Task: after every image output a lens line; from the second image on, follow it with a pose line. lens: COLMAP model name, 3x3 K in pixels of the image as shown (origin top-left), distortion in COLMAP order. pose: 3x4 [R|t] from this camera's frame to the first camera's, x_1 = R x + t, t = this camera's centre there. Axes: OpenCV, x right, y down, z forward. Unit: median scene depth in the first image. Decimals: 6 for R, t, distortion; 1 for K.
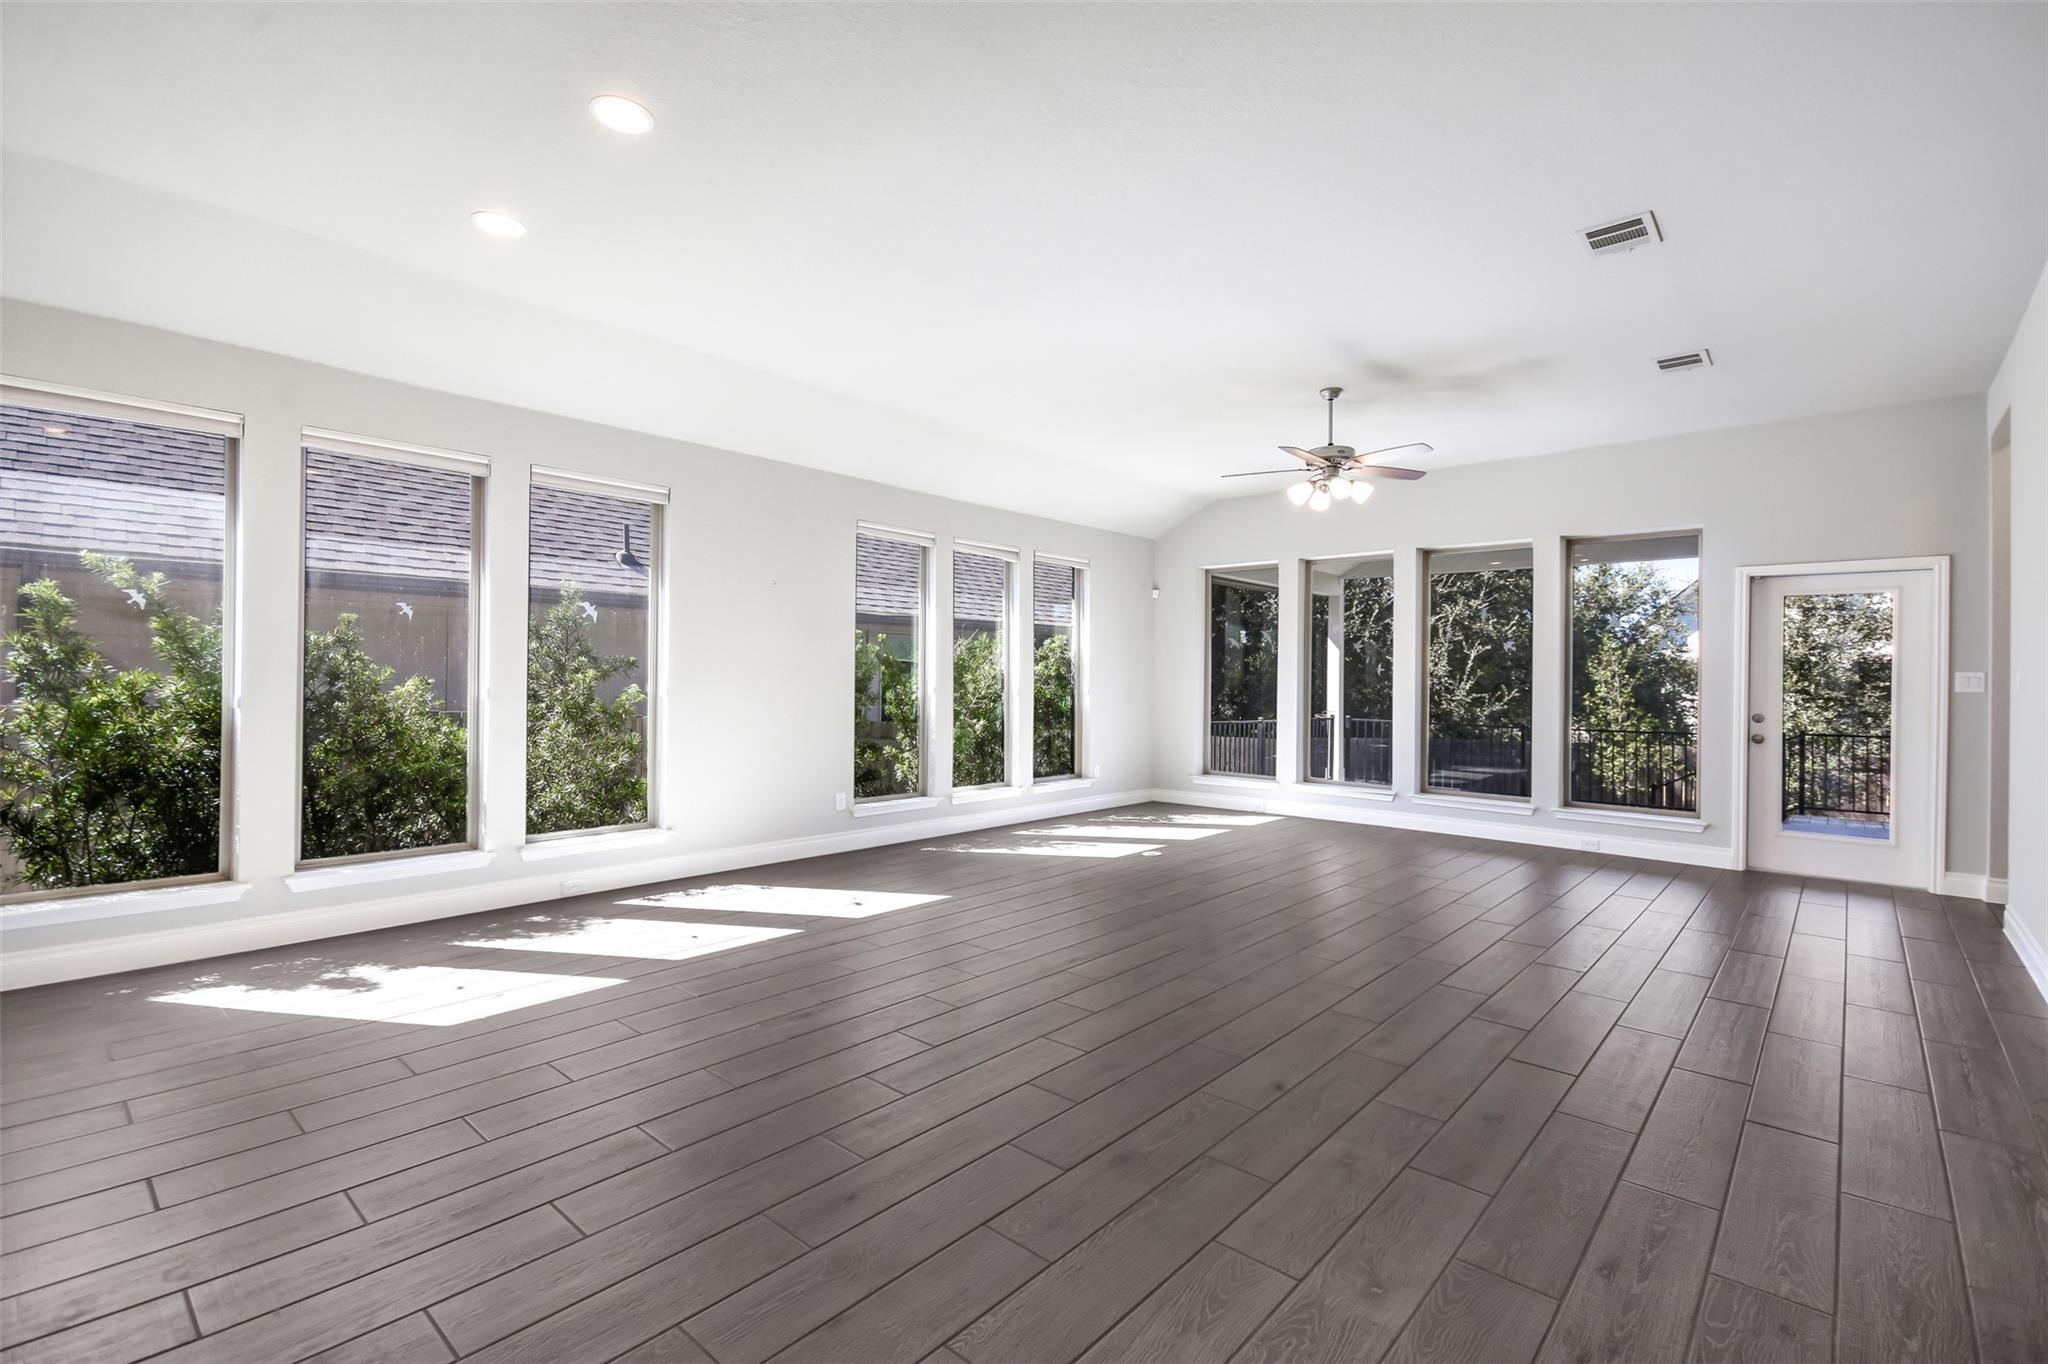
lens RADIAL K [[933.4, 0, 1024.0], [0, 933.4, 682.0], [0, 0, 1]] dist [0.021260, -0.000772]
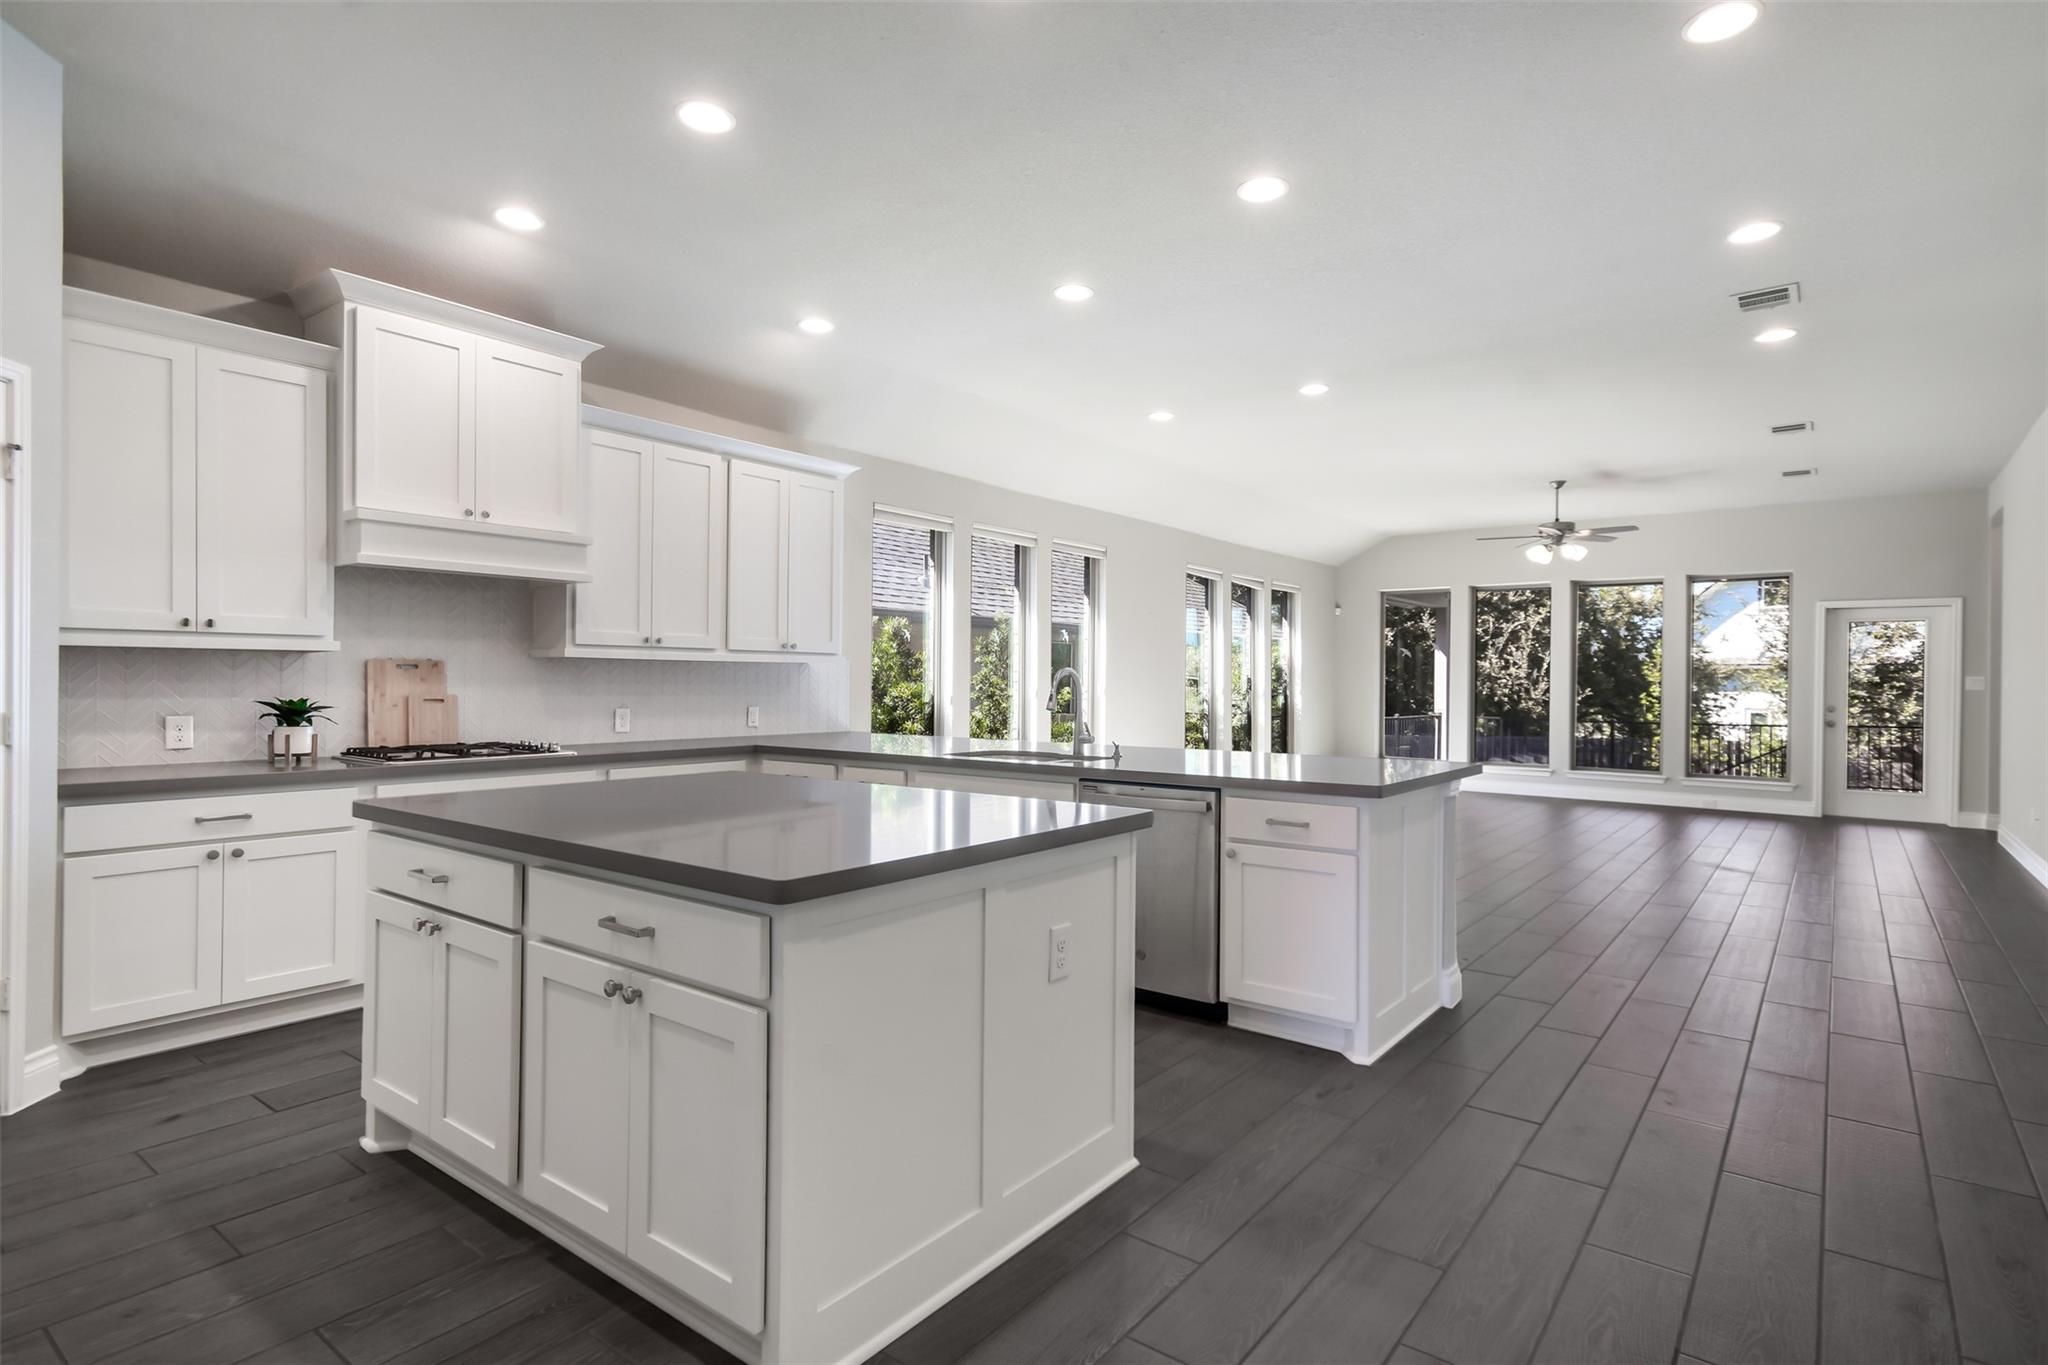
lens RADIAL K [[1046.5, 0, 1030.0], [0, 1046.5, 689.6], [0, 0, 1]] dist [0.031650, 0.000415]
pose [[0.997826, -0.001653, 0.065885, -0.458619], [0.001194, 0.999975, 0.007002, -0.002729], [-0.065894, -0.006908, 0.997803, -0.445281]]
